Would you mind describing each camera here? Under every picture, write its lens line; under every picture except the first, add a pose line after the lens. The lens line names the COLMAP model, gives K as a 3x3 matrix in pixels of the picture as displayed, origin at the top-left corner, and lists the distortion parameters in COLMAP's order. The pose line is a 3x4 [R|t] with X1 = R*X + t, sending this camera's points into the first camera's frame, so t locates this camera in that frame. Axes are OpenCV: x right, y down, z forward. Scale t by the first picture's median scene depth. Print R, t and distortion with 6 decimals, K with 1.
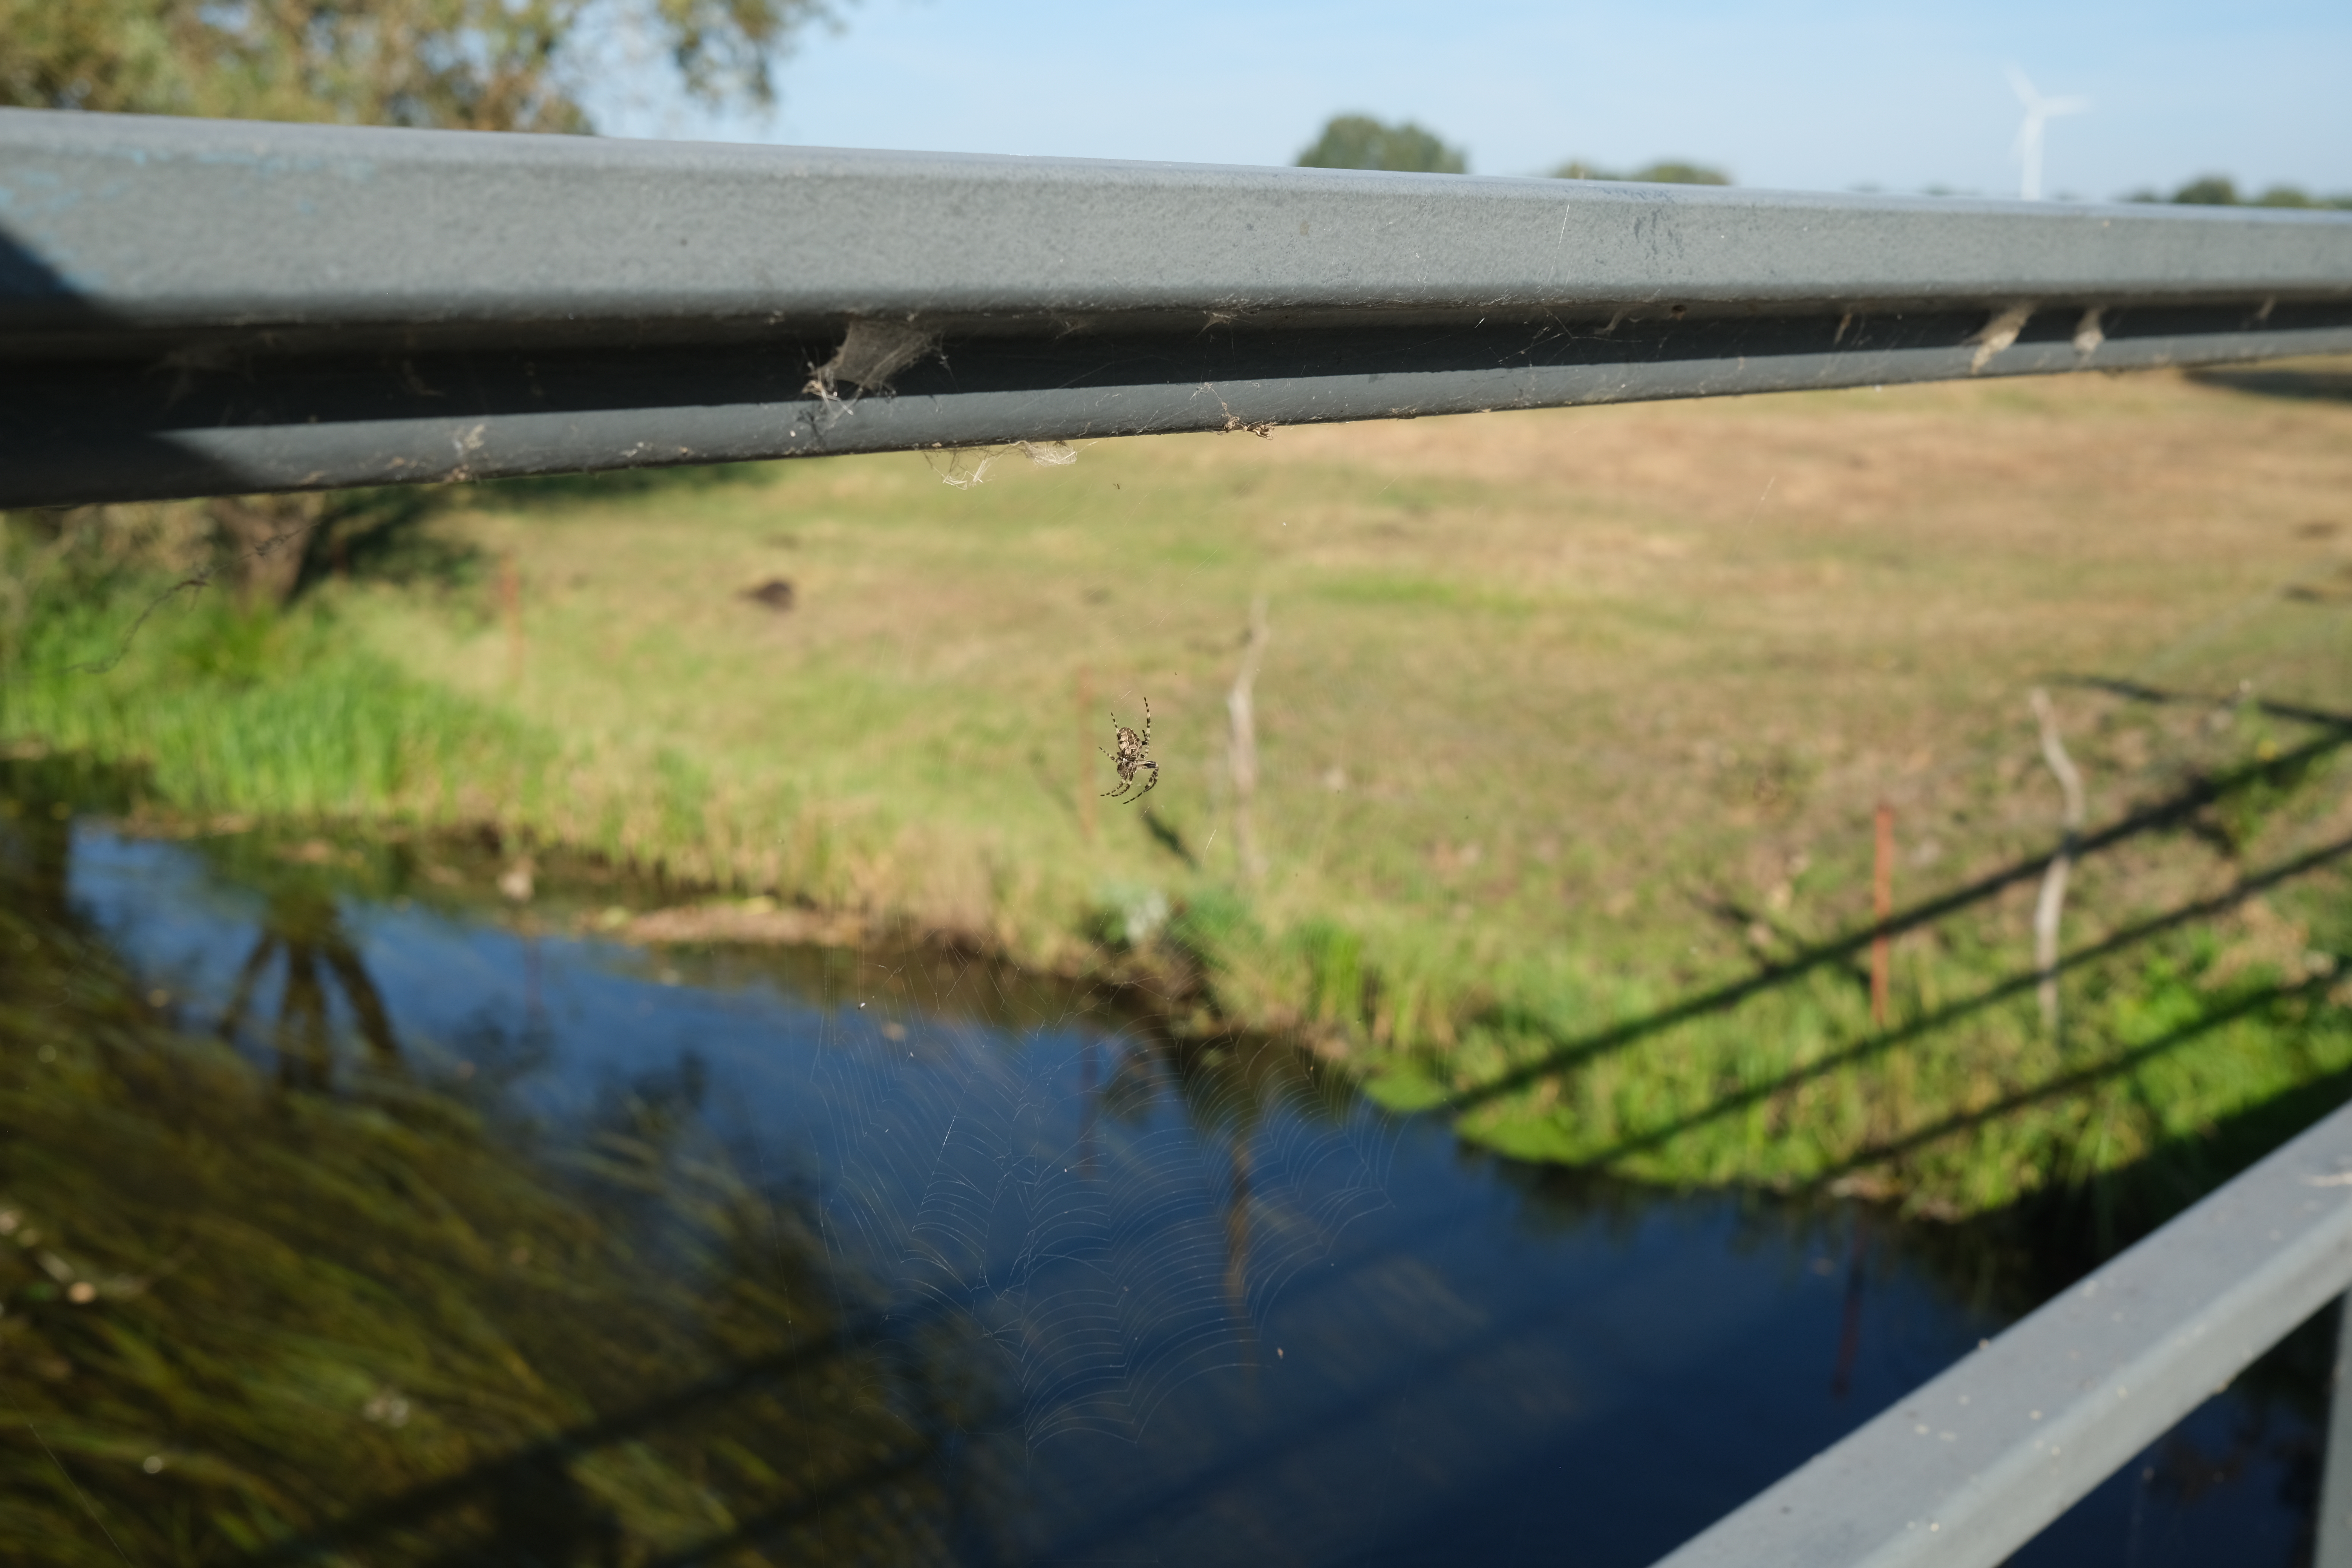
lens RADIAL K [[2468.5, 0, 1186.5], [0, 2468.5, 783.2], [0, 0, 1]] dist [-0.016850, 0.035671]
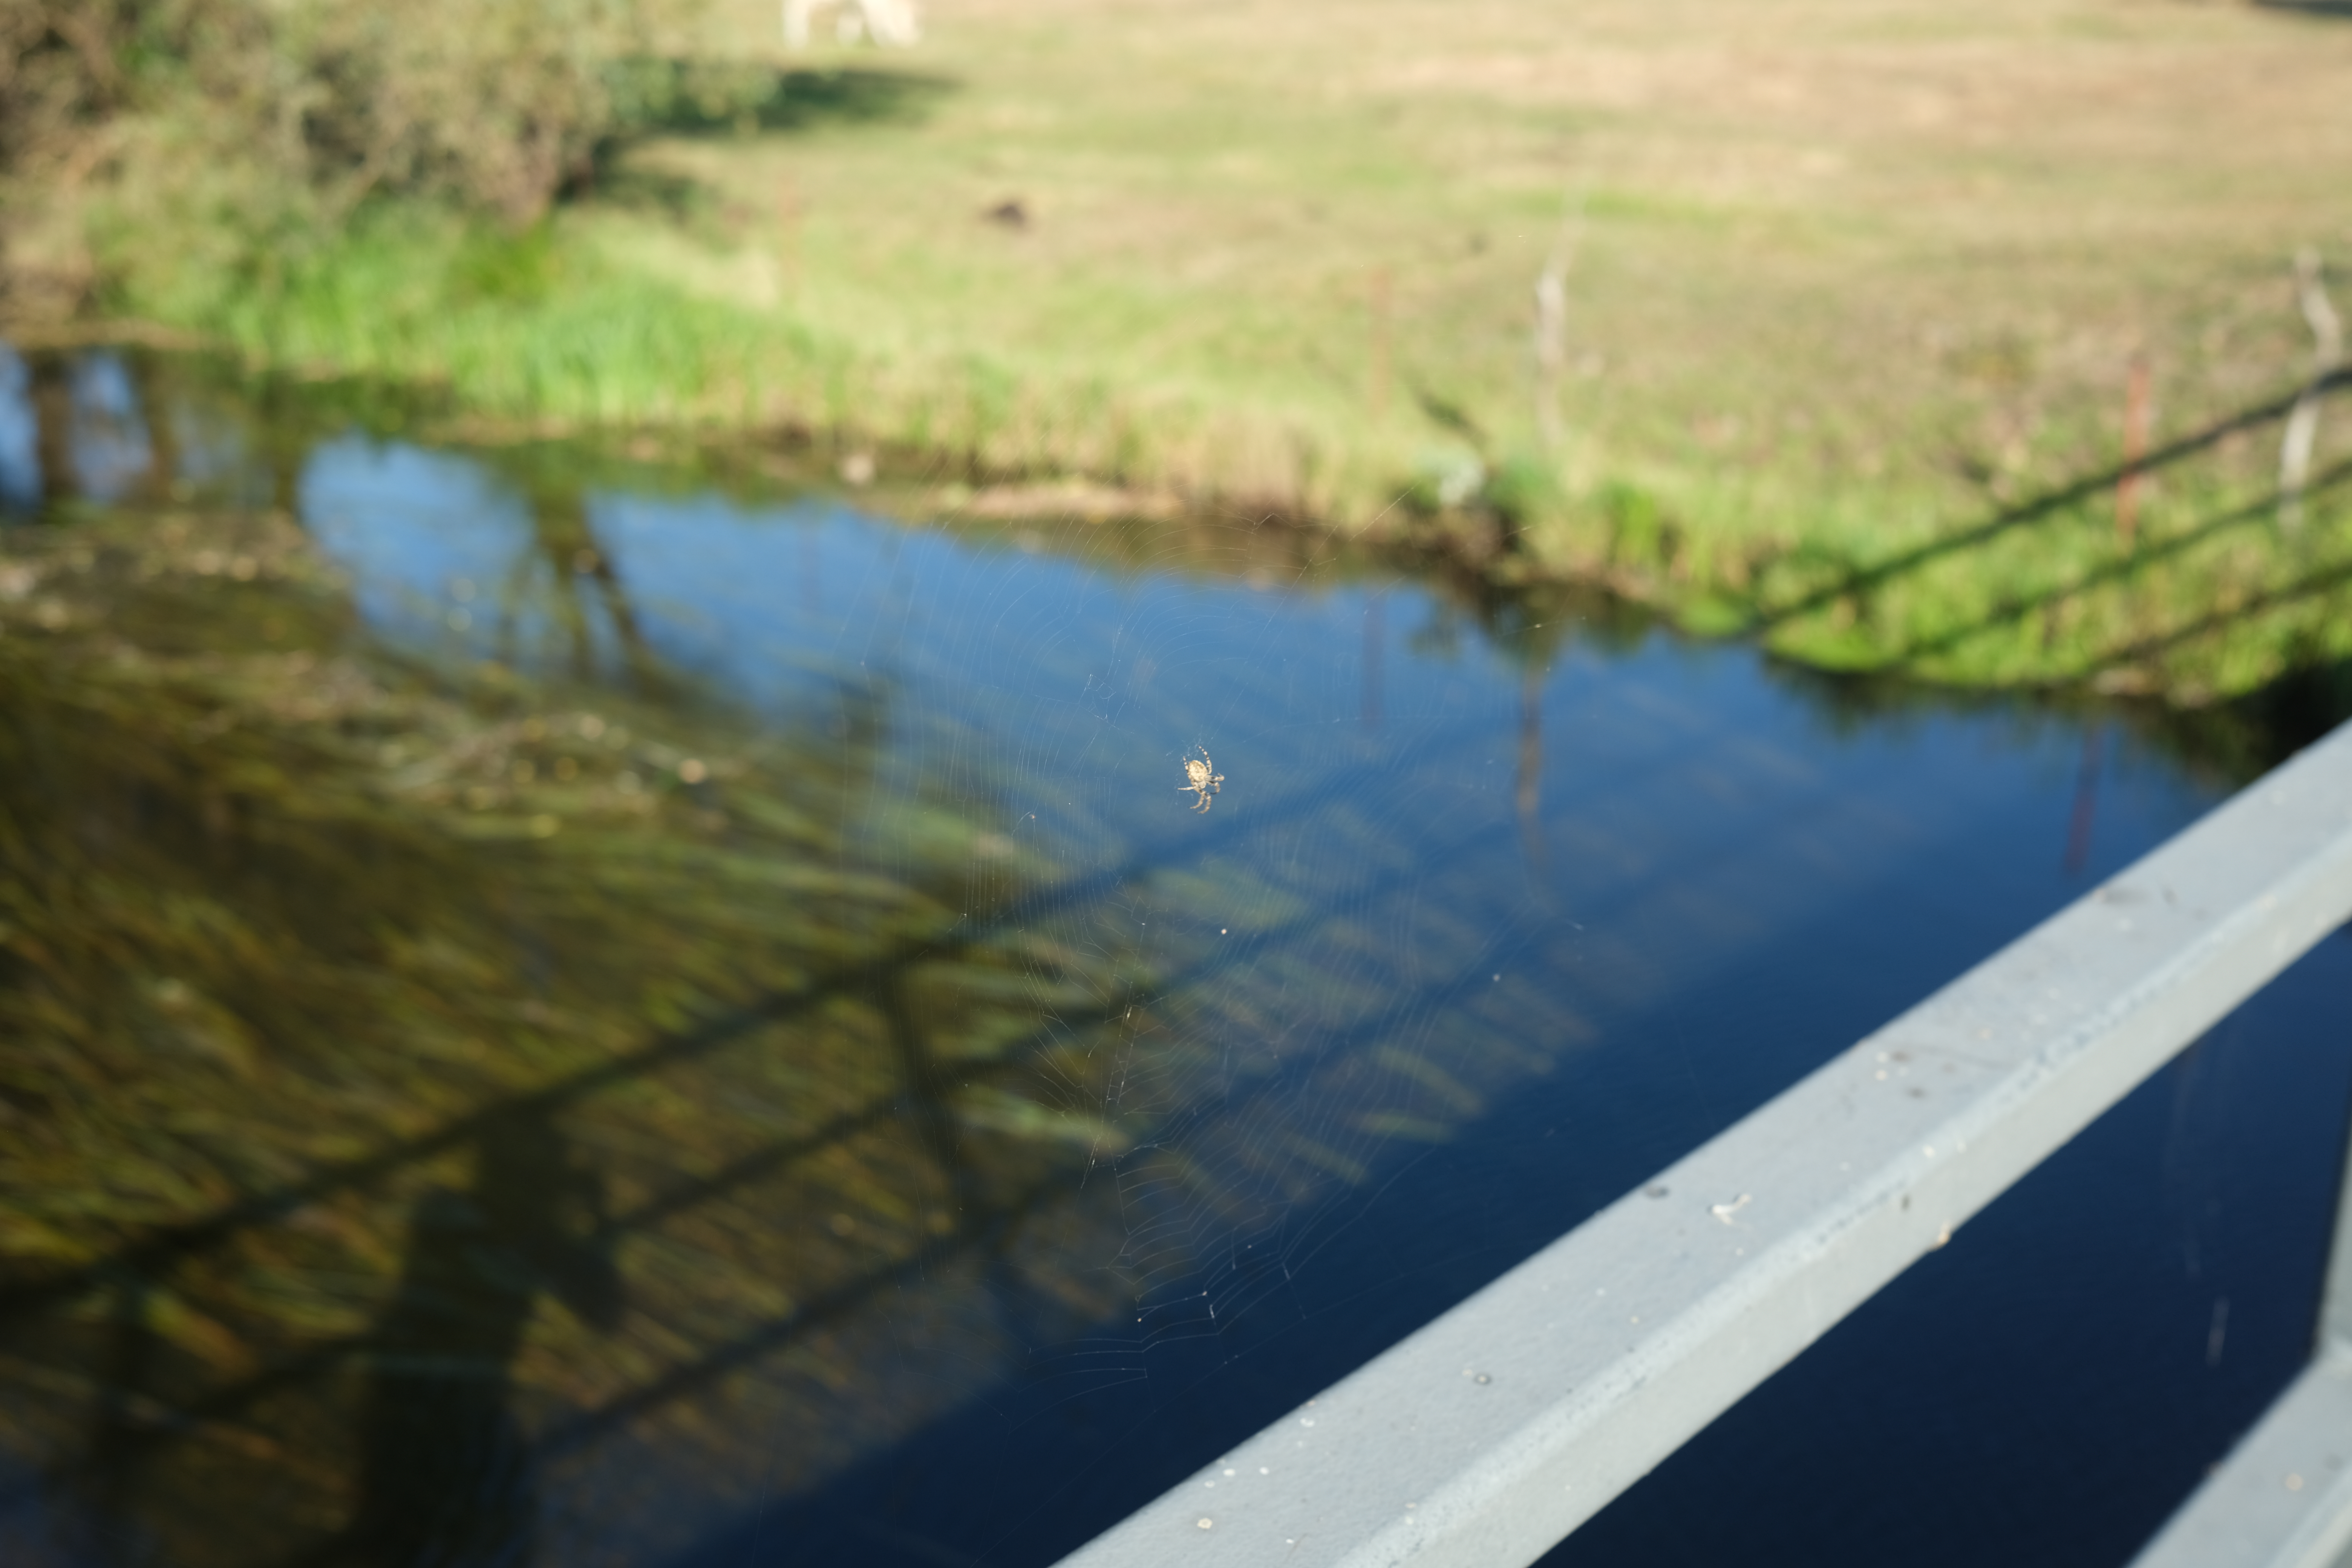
lens RADIAL K [[2468.5, 0, 1186.5], [0, 2468.5, 783.2], [0, 0, 1]] dist [-0.016850, 0.035671]
pose [[0.999828, -0.012711, 0.013489, -0.157776], [0.010748, 0.990550, 0.136734, 0.034526], [-0.015099, -0.136565, 0.990516, -0.153040]]
